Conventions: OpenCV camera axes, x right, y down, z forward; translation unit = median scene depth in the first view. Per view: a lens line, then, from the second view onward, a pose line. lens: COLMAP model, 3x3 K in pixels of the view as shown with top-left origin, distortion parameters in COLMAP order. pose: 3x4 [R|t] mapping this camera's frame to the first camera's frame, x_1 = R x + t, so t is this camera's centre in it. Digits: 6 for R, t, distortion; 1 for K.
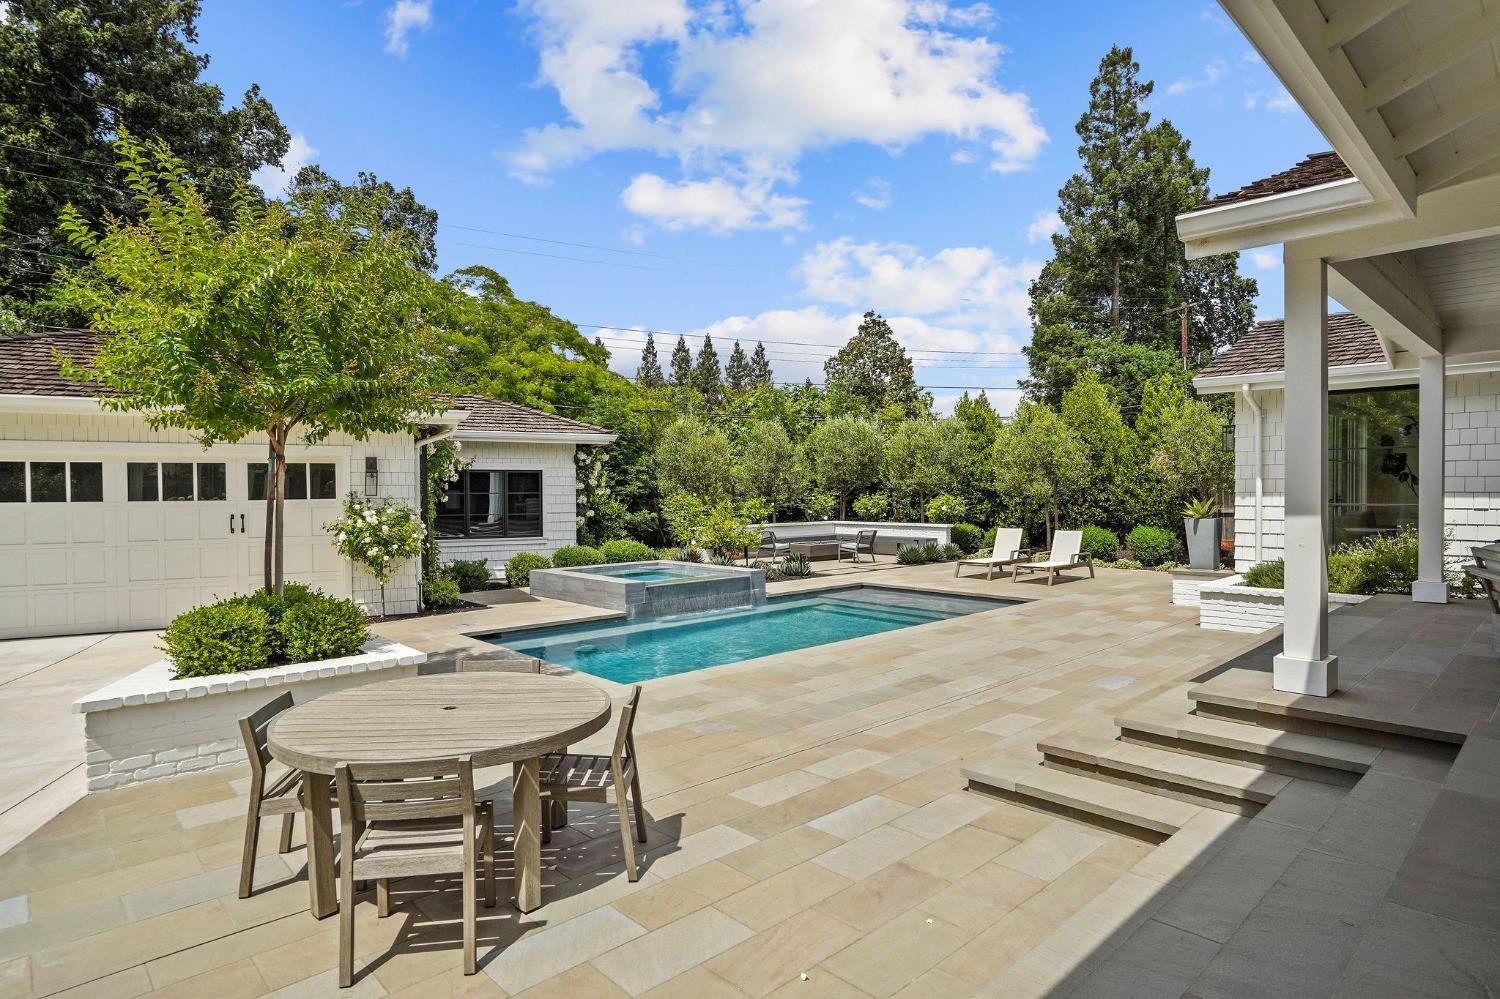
lens RADIAL K [[823.3, 0, 745.6], [0, 823.3, 506.6], [0, 0, 1]] dist [-0.051895, 0.035993]
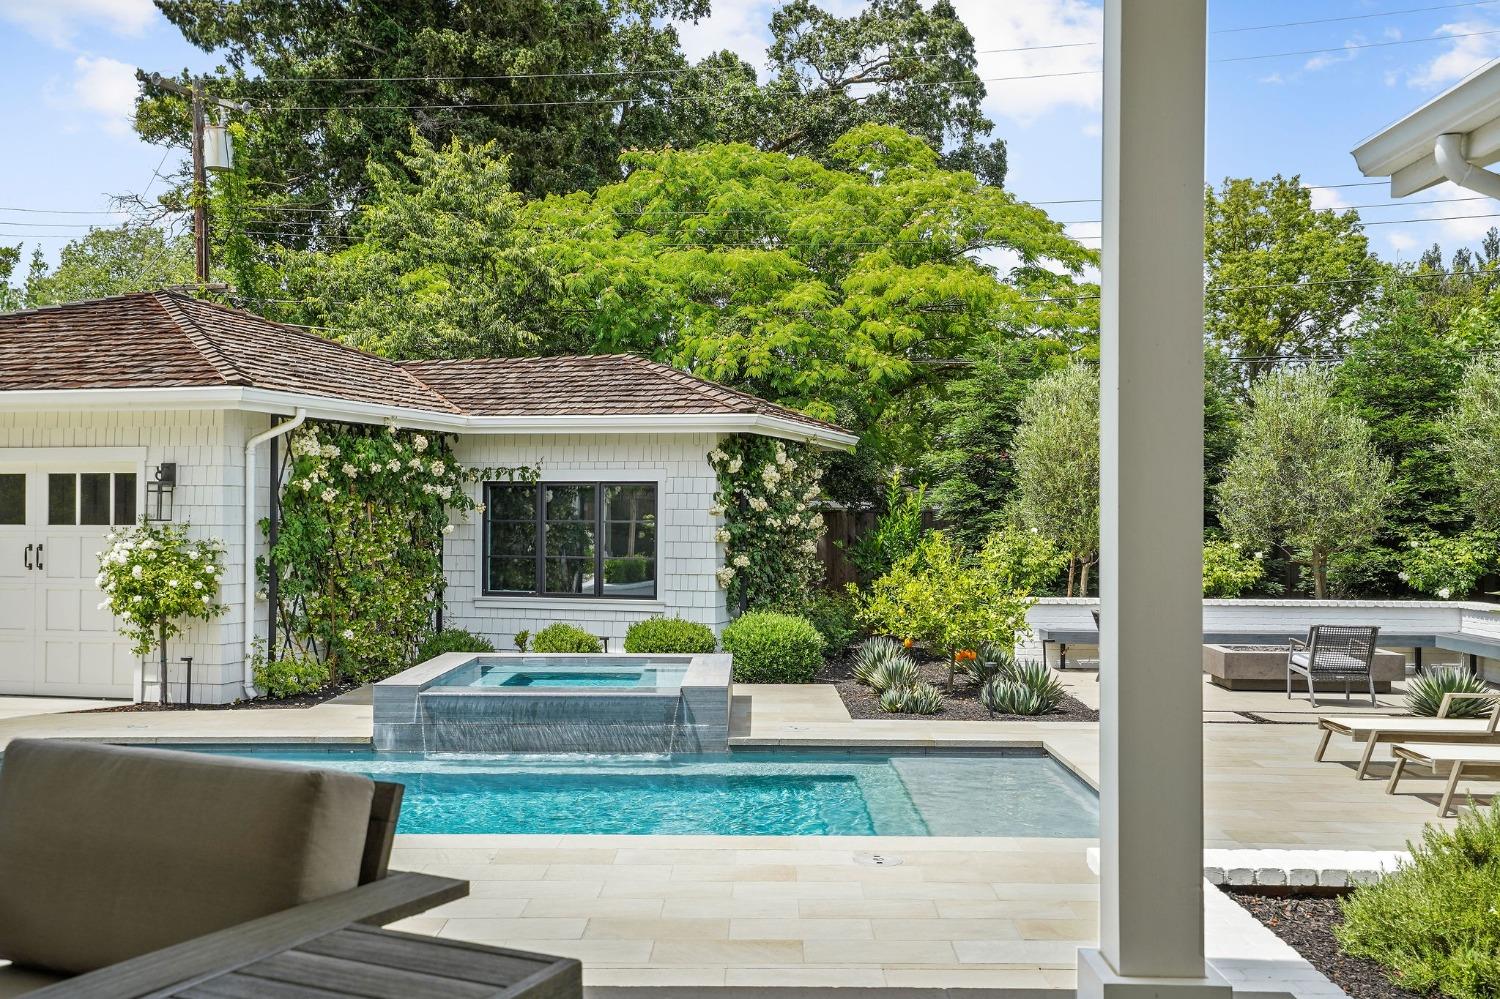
lens RADIAL K [[1469.8, 0, 750.0], [0, 1469.8, 499.5], [0, 0, 1]] dist [0.064937, -0.016501]
pose [[0.723143, -0.001562, -0.690697, 0.395435], [-0.023682, 0.999353, -0.027054, -0.004992], [0.690293, 0.035921, 0.722638, 0.249576]]
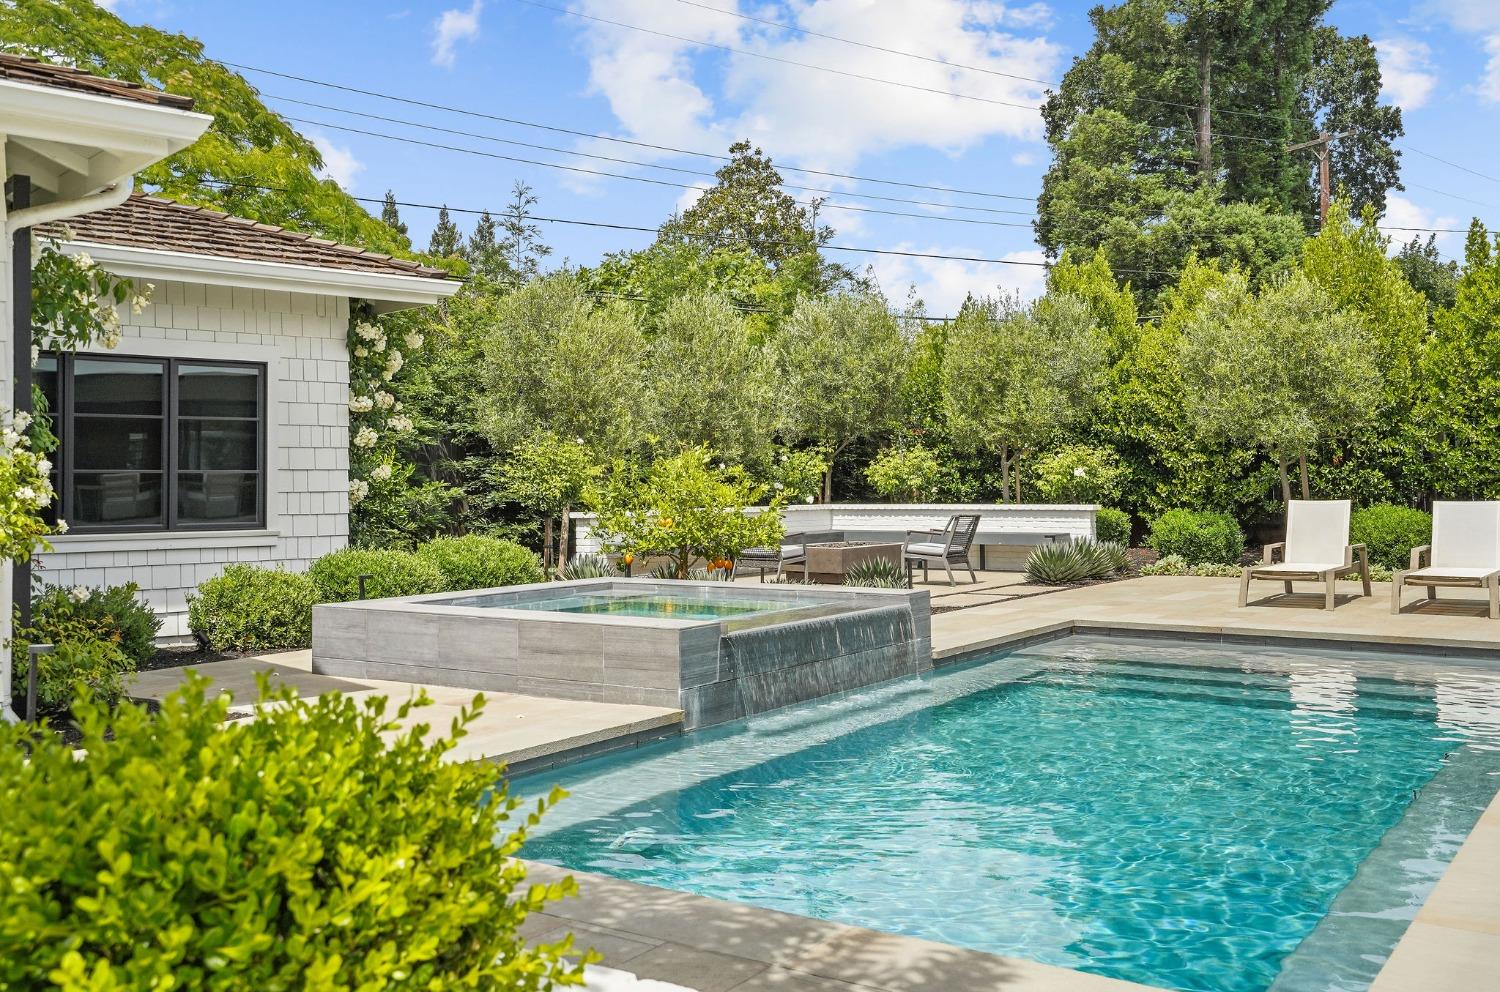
lens RADIAL K [[1406.5, 0, 753.1], [0, 1406.5, 447.2], [0, 0, 1]] dist [0.030768, 0.007641]
pose [[0.973010, 0.002664, 0.230747, -0.139977], [0.008386, 0.998865, -0.046897, 0.024503], [-0.230610, 0.047566, 0.971883, 0.221438]]
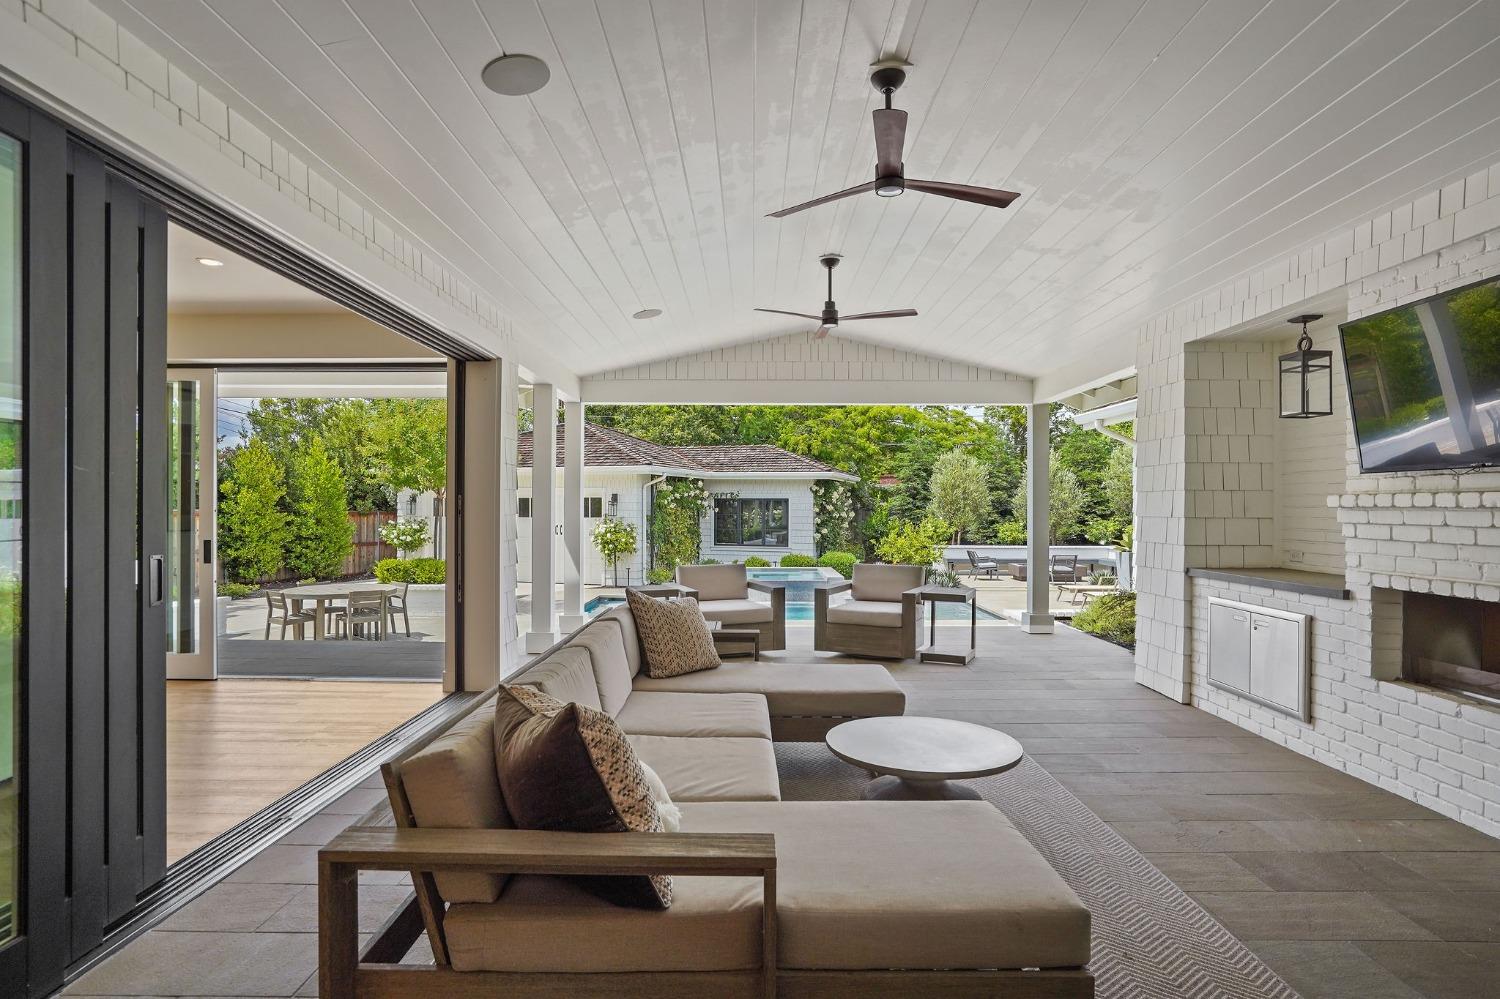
lens RADIAL K [[779.9, 0, 750.0], [0, 779.9, 499.5], [0, 0, 1]] dist [-0.046948, 0.019661]
pose [[0.725528, -0.000563, -0.688192, 0.484908], [-0.021581, 0.999489, -0.023569, -0.008480], [0.687854, 0.031952, 0.725146, 0.002090]]
